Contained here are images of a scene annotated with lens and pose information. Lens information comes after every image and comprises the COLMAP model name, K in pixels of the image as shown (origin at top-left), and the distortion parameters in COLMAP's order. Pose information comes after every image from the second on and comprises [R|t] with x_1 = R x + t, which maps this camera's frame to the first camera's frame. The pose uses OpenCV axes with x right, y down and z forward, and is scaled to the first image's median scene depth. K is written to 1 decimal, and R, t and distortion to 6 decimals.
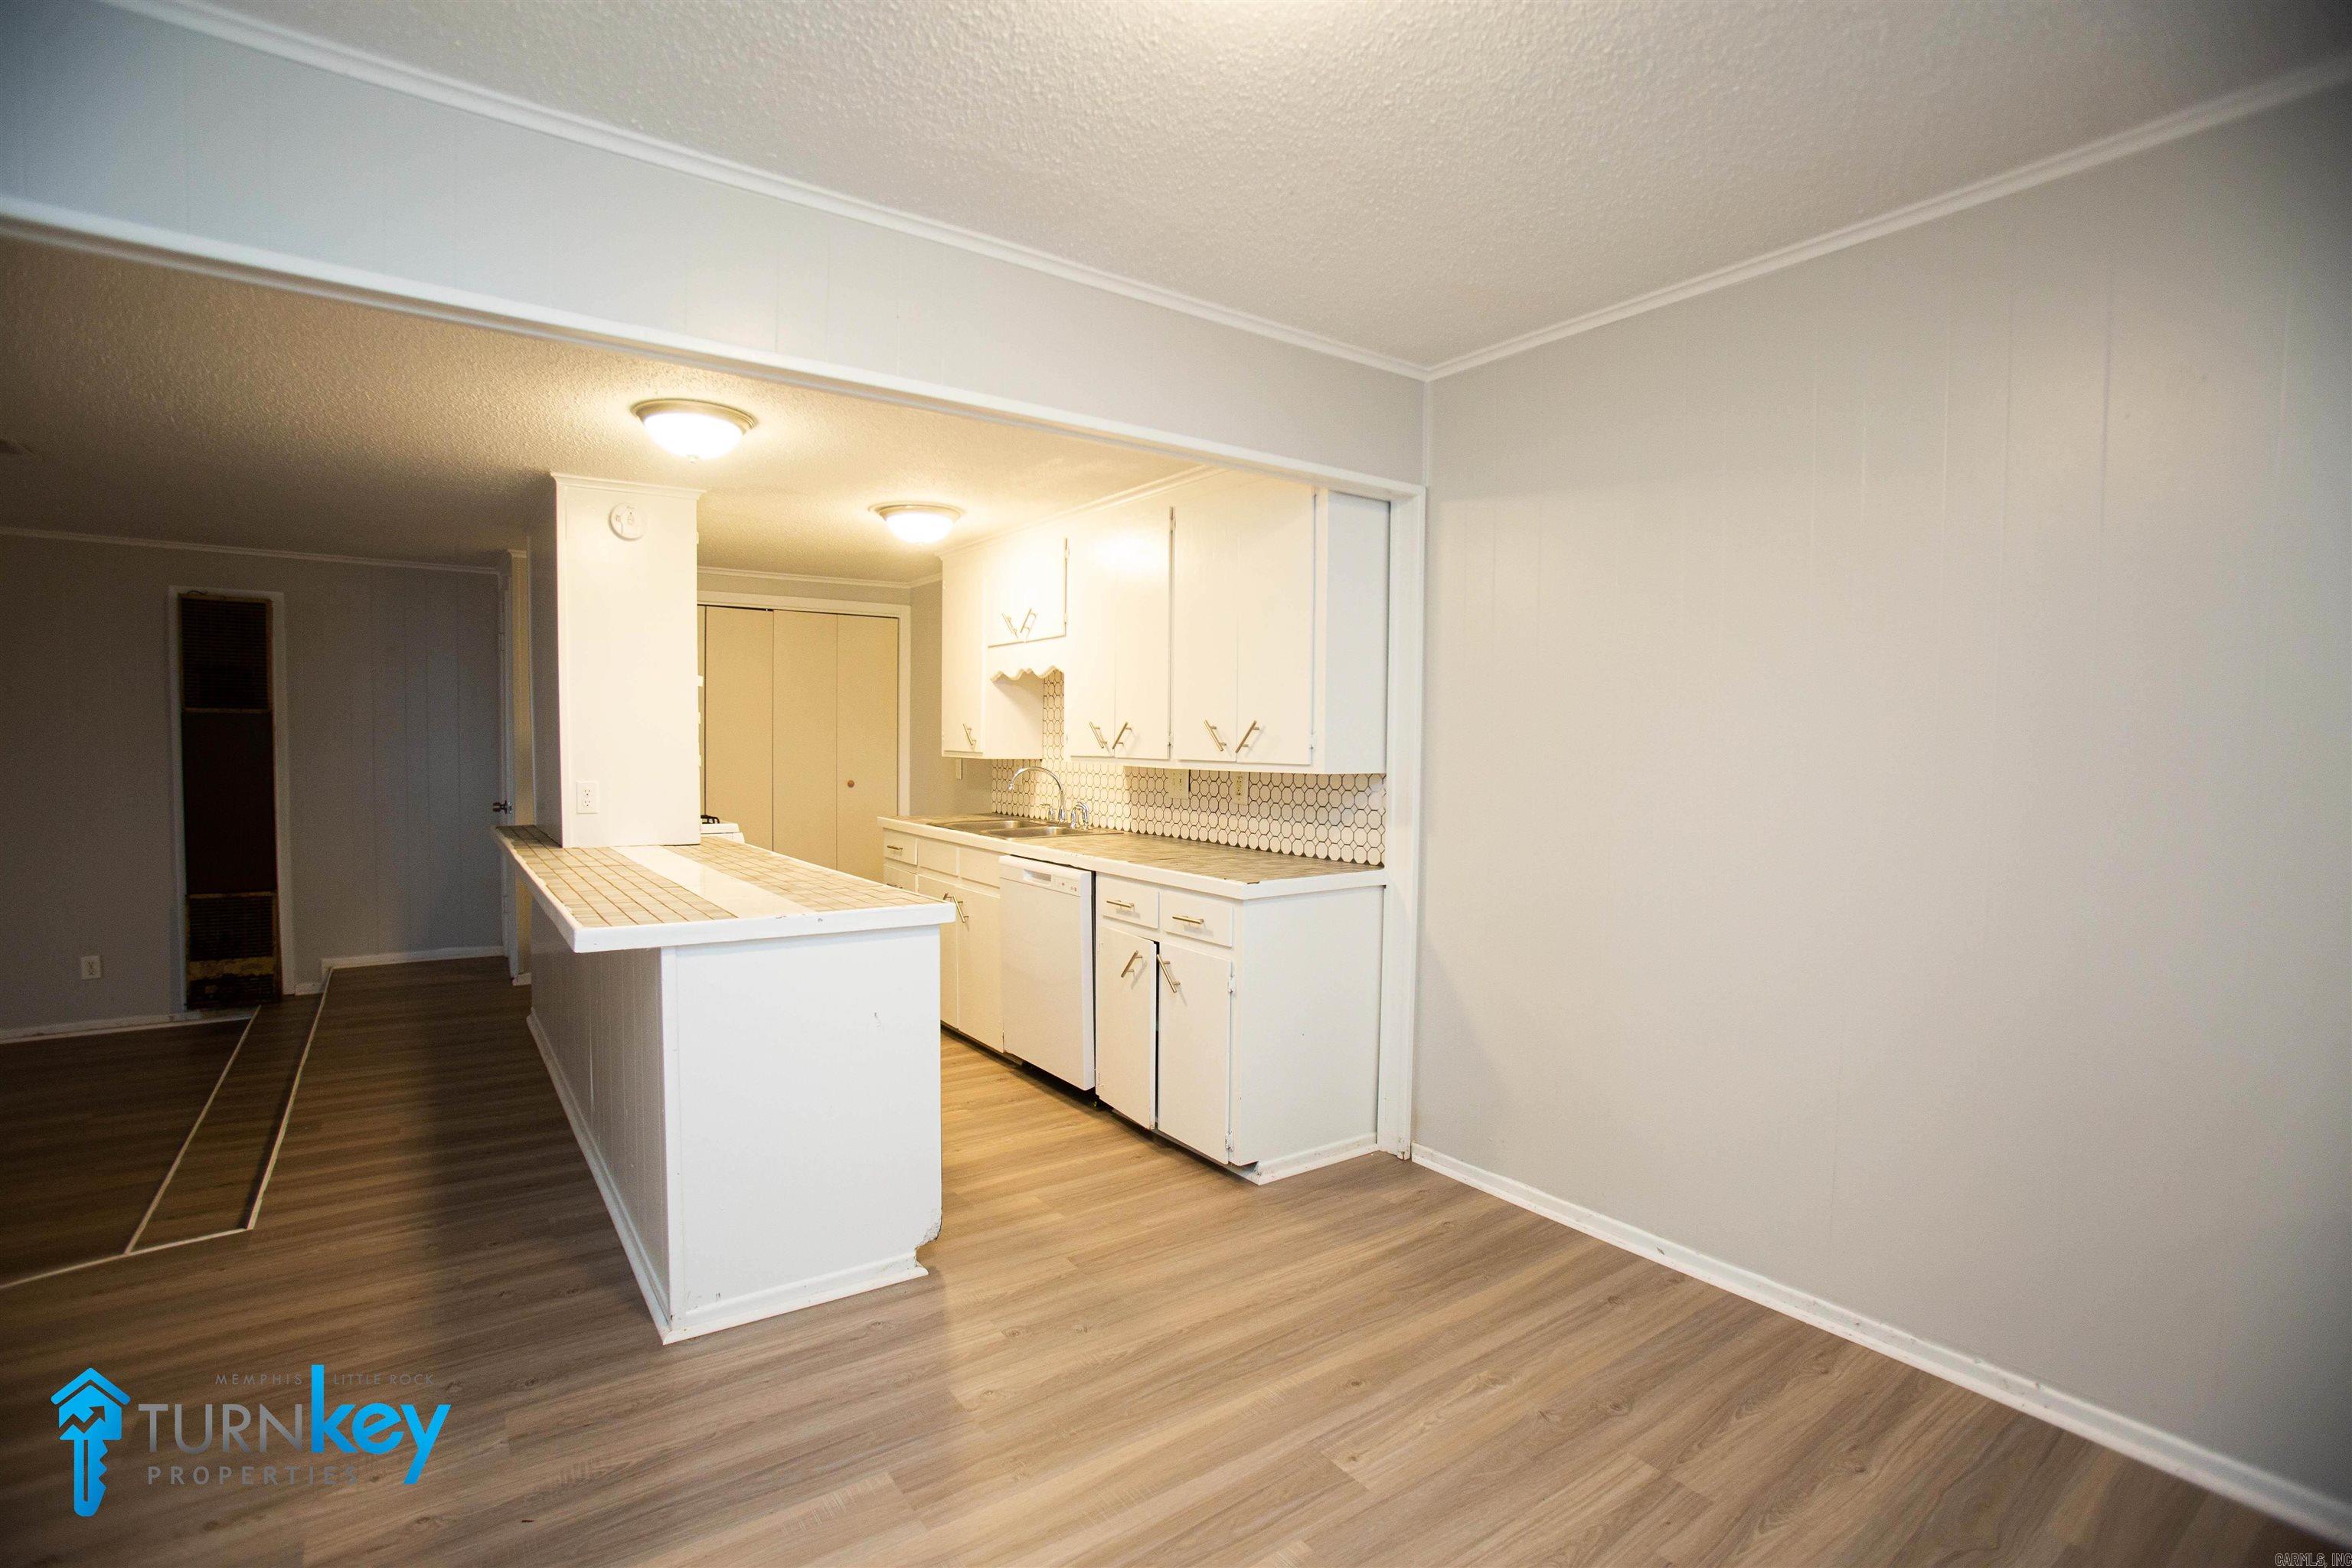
lens RADIAL K [[1085.6, 0, 1151.7], [0, 1085.6, 790.1], [0, 0, 1]] dist [-0.067156, 0.027382]
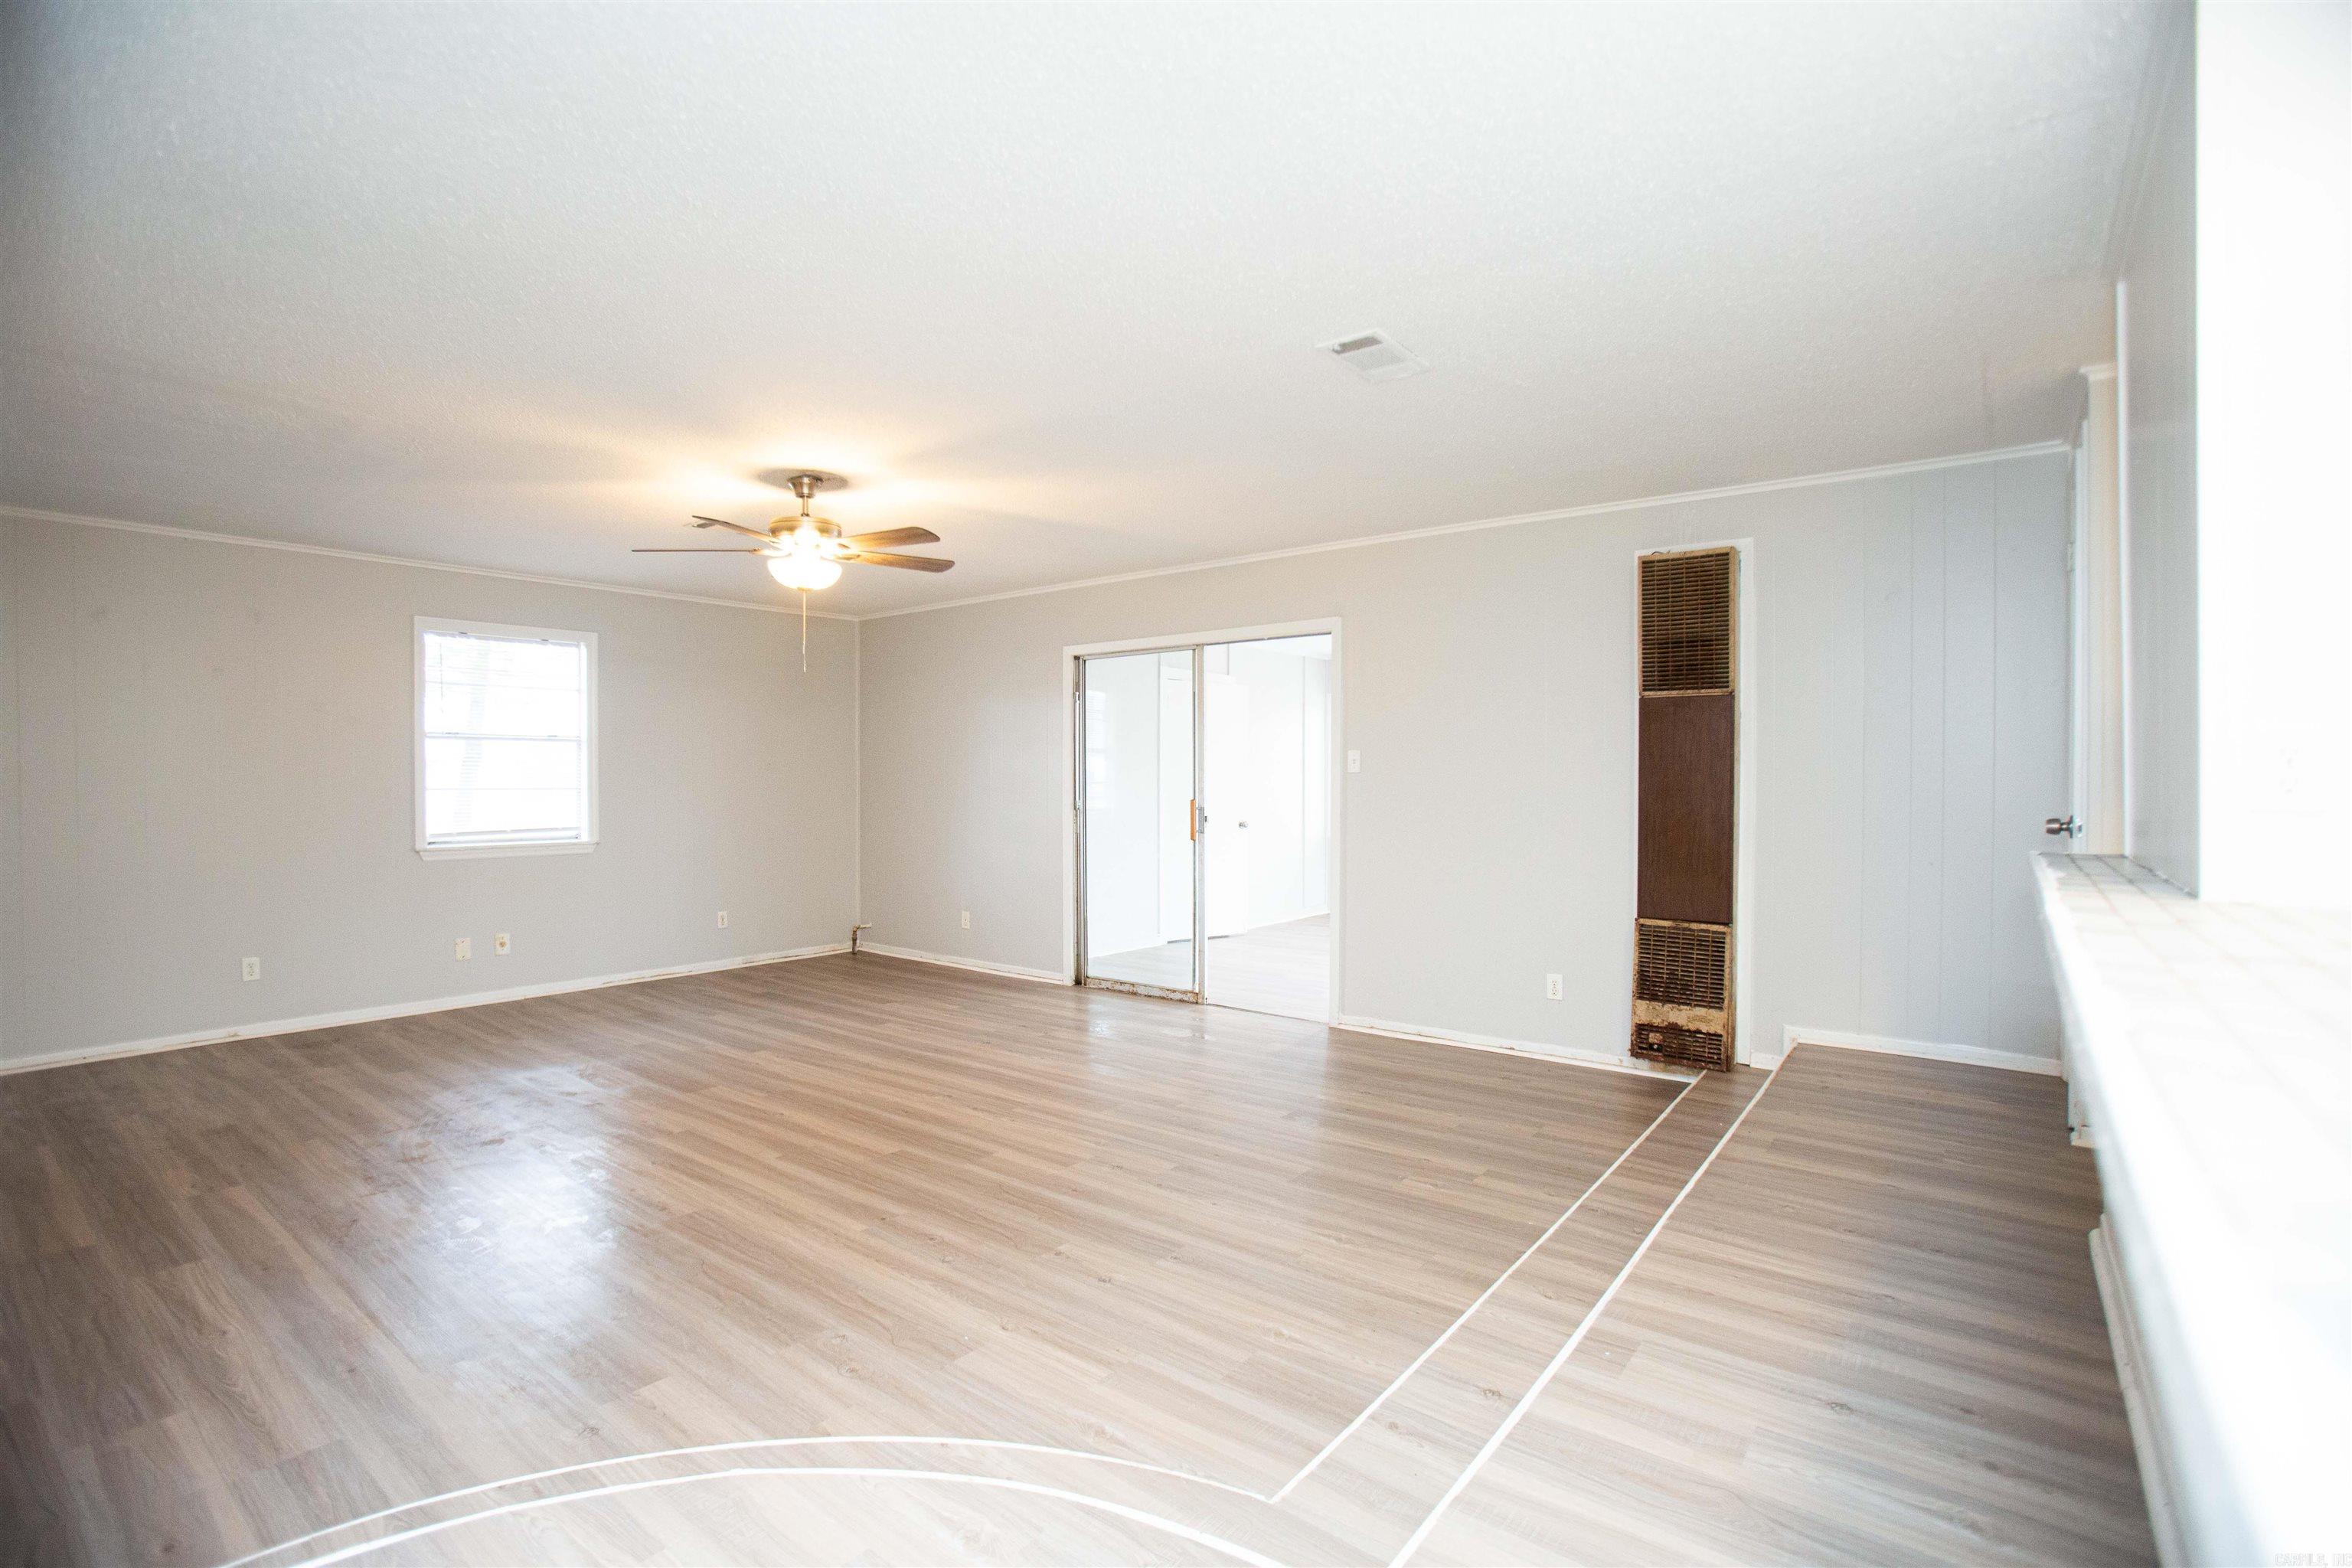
lens RADIAL K [[1085.6, 0, 1151.6], [0, 1085.6, 795.7], [0, 0, 1]] dist [-0.067156, 0.027382]
pose [[0.283090, 0.002819, -0.959089, -0.294266], [-0.040452, 0.999141, -0.009004, 0.035025], [0.958240, 0.041346, 0.282961, 0.520842]]
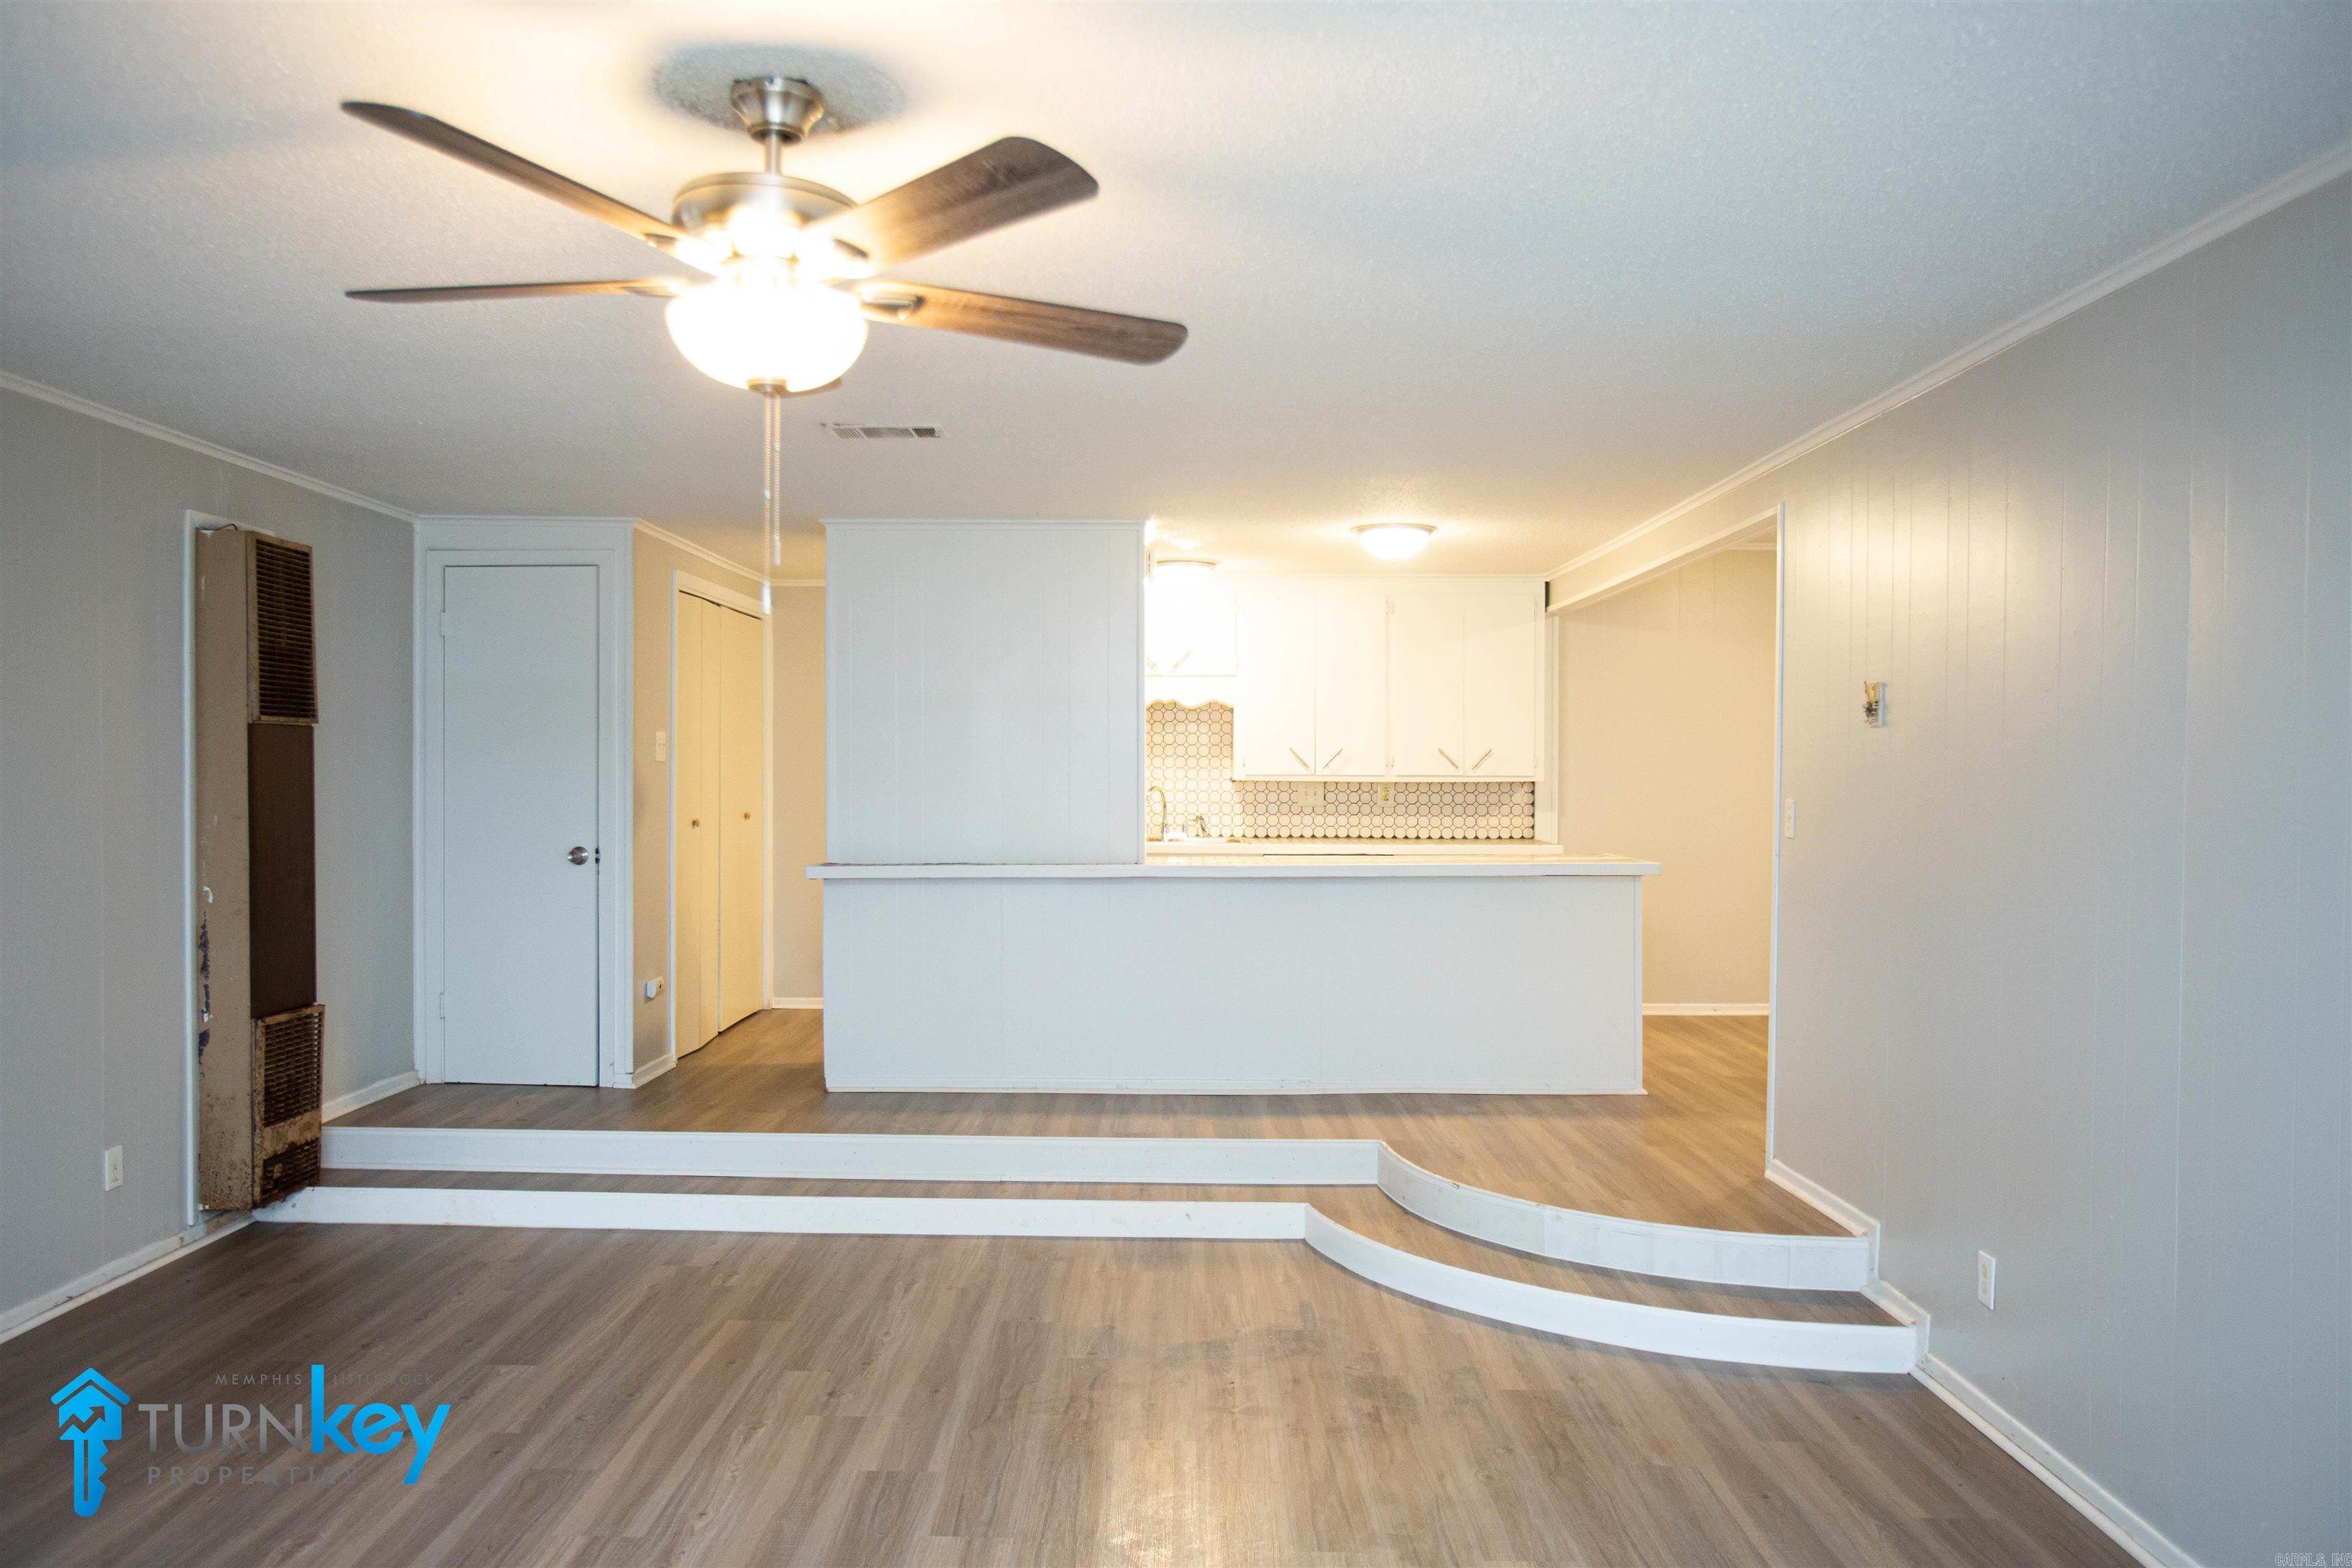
lens RADIAL K [[1650.5, 0, 1154.3], [0, 1650.5, 781.1], [0, 0, 1]] dist [-0.025993, 0.021010]
pose [[0.583681, -0.016044, 0.811824, -1.878235], [0.041735, 0.999076, -0.010261, -0.011079], [-0.810910, 0.039870, 0.583811, 0.007057]]
